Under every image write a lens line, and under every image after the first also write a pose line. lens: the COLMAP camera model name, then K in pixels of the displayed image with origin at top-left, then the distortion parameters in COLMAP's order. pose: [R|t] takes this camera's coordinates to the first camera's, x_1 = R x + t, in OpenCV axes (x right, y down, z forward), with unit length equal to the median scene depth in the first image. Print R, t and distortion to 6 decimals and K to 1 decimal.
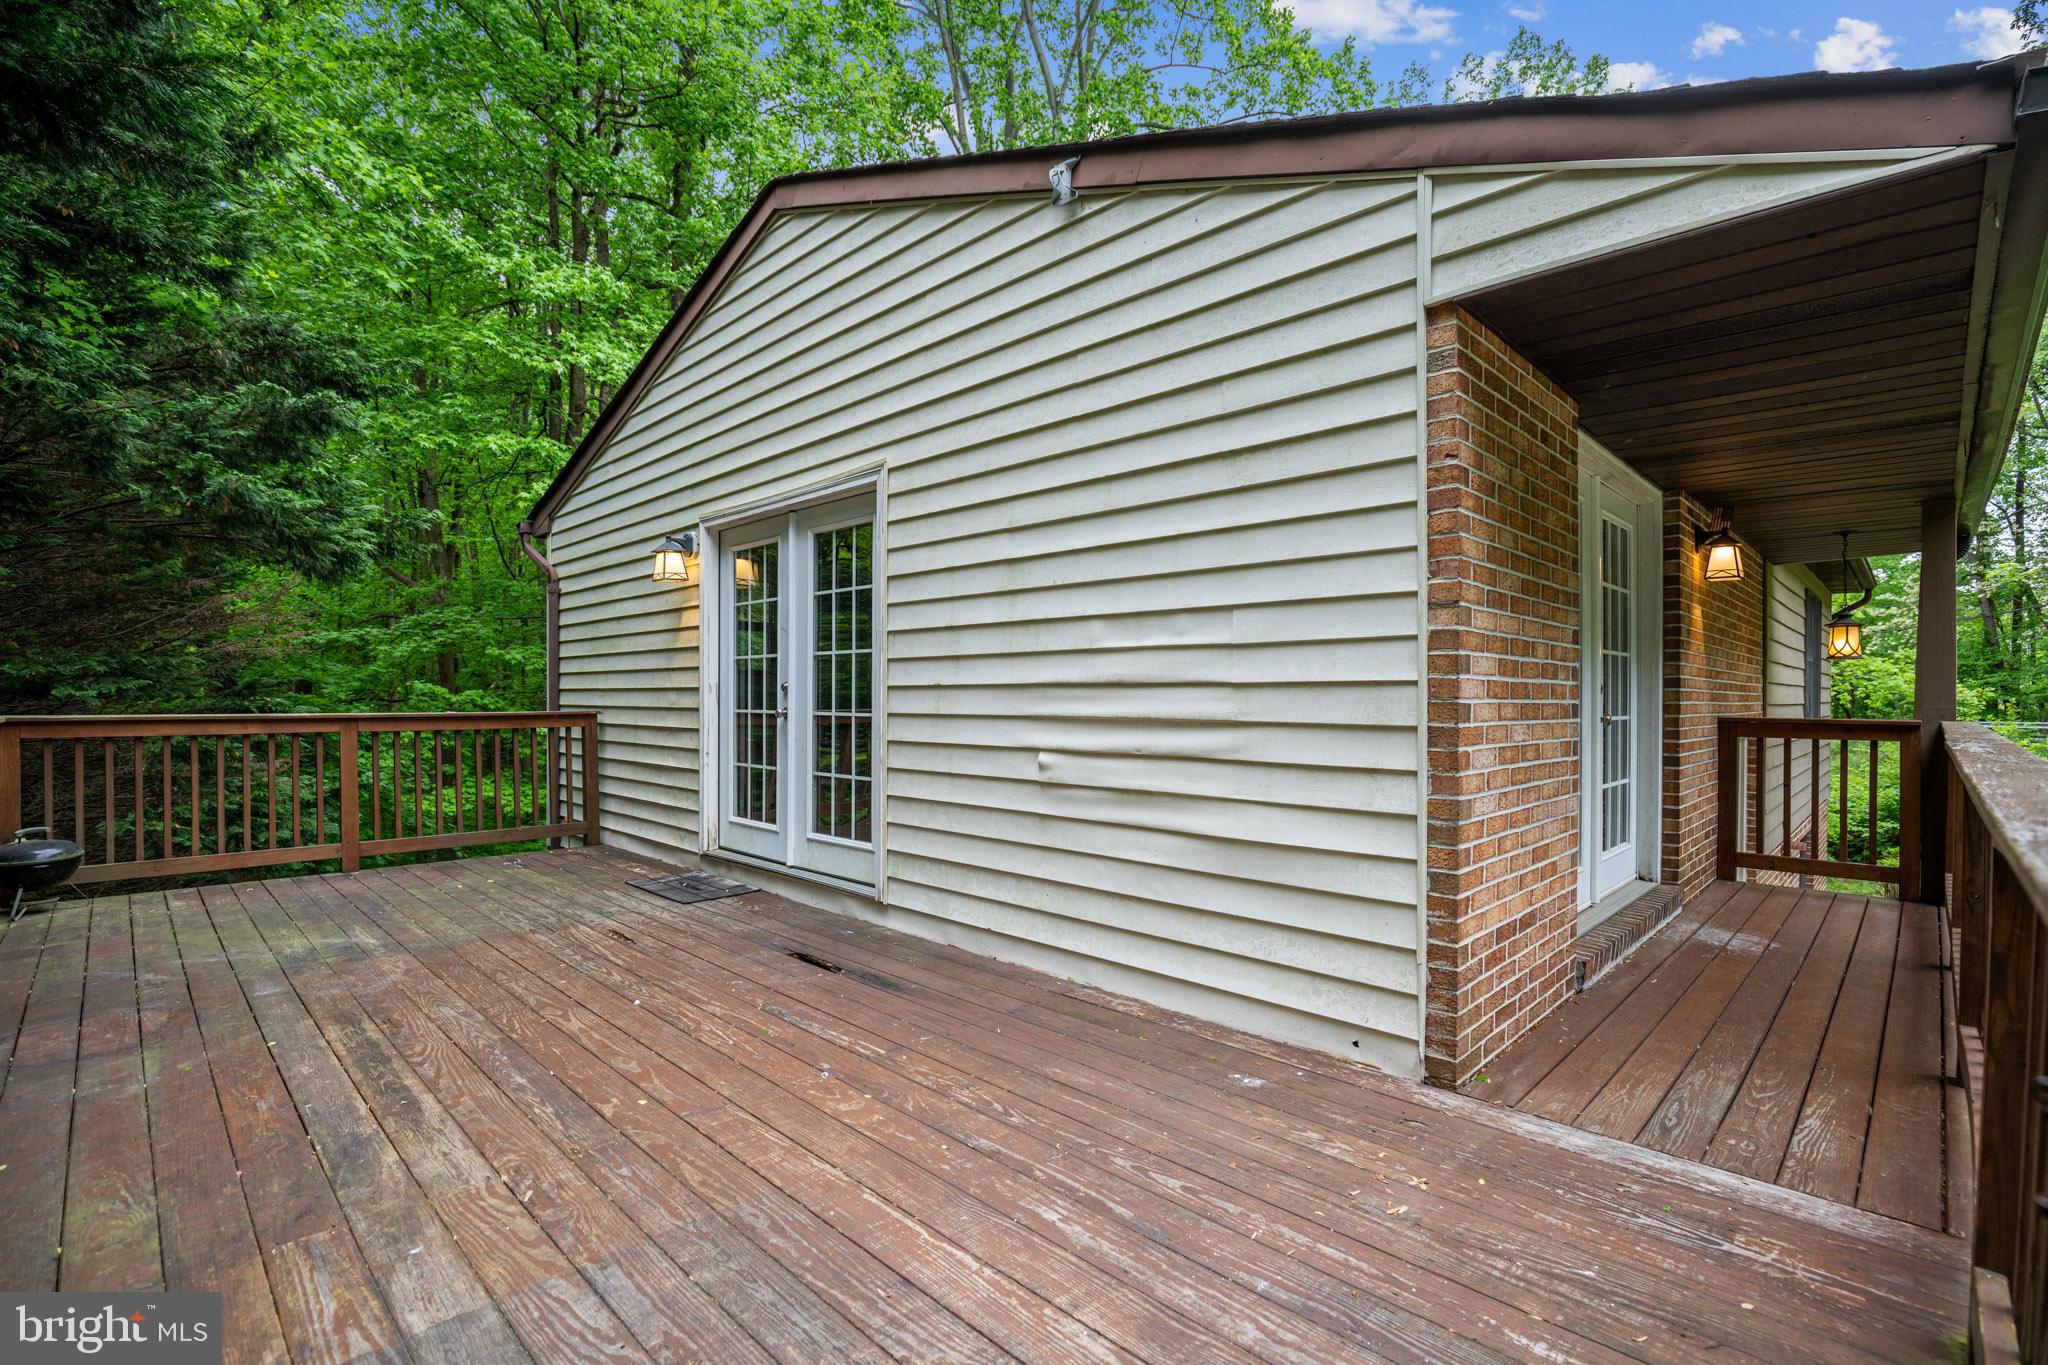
lens RADIAL K [[935.7, 0, 1023.5], [0, 935.7, 688.0], [0, 0, 1]] dist [-0.033384, -0.001482]
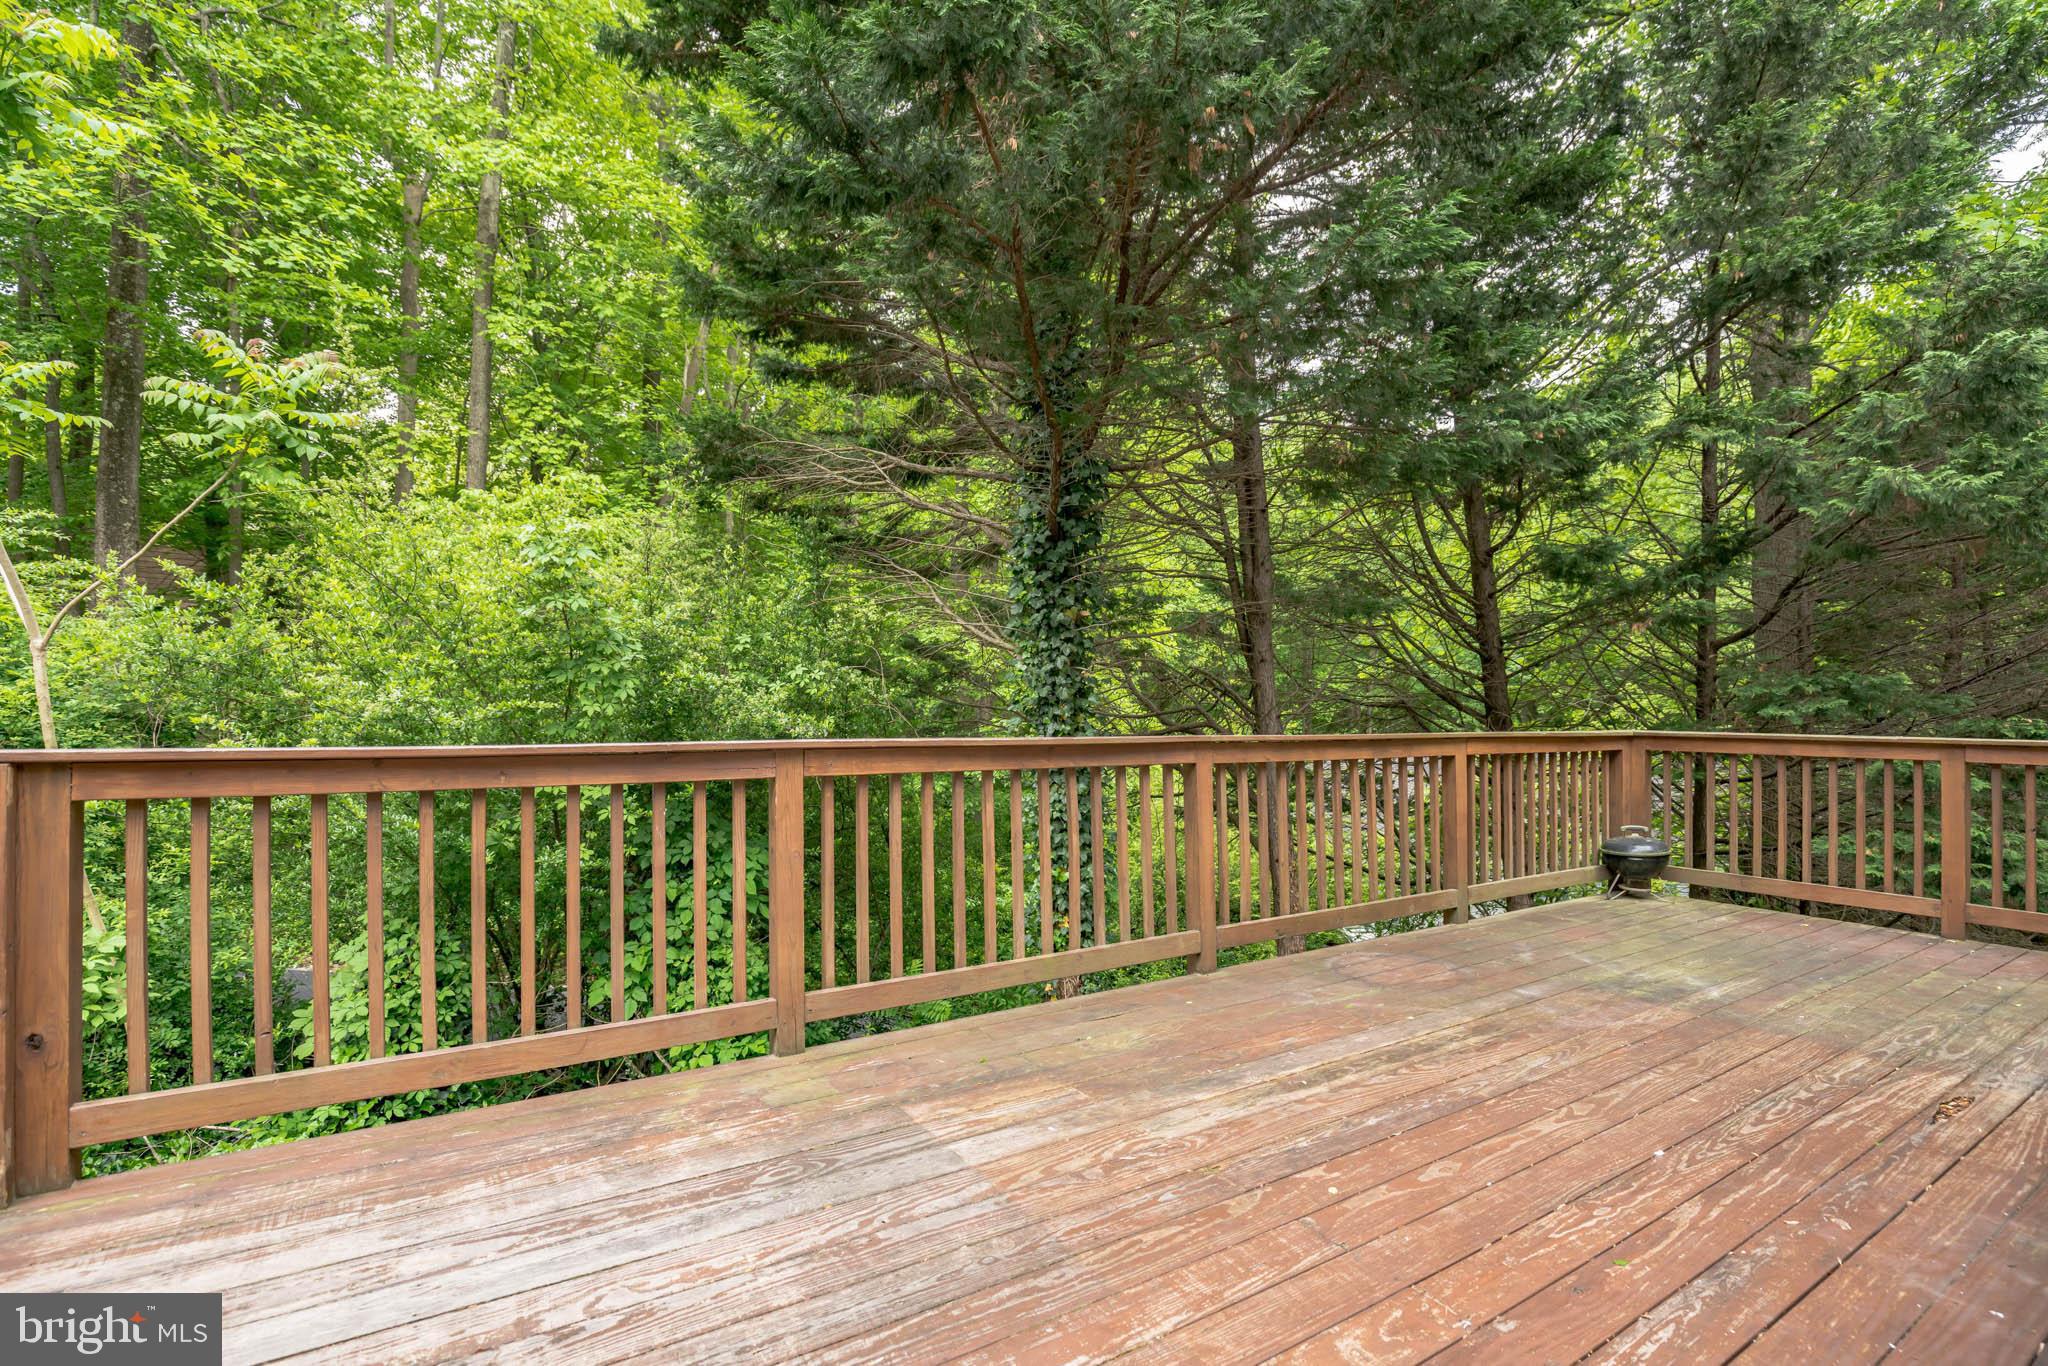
lens RADIAL K [[935.7, 0, 1019.0], [0, 935.7, 696.2], [0, 0, 1]] dist [-0.033384, -0.001482]
pose [[-0.219047, -0.013788, -0.975617, 0.396126], [-0.002694, 0.999905, -0.013527, 0.007222], [0.975711, -0.000334, -0.219063, 0.747661]]
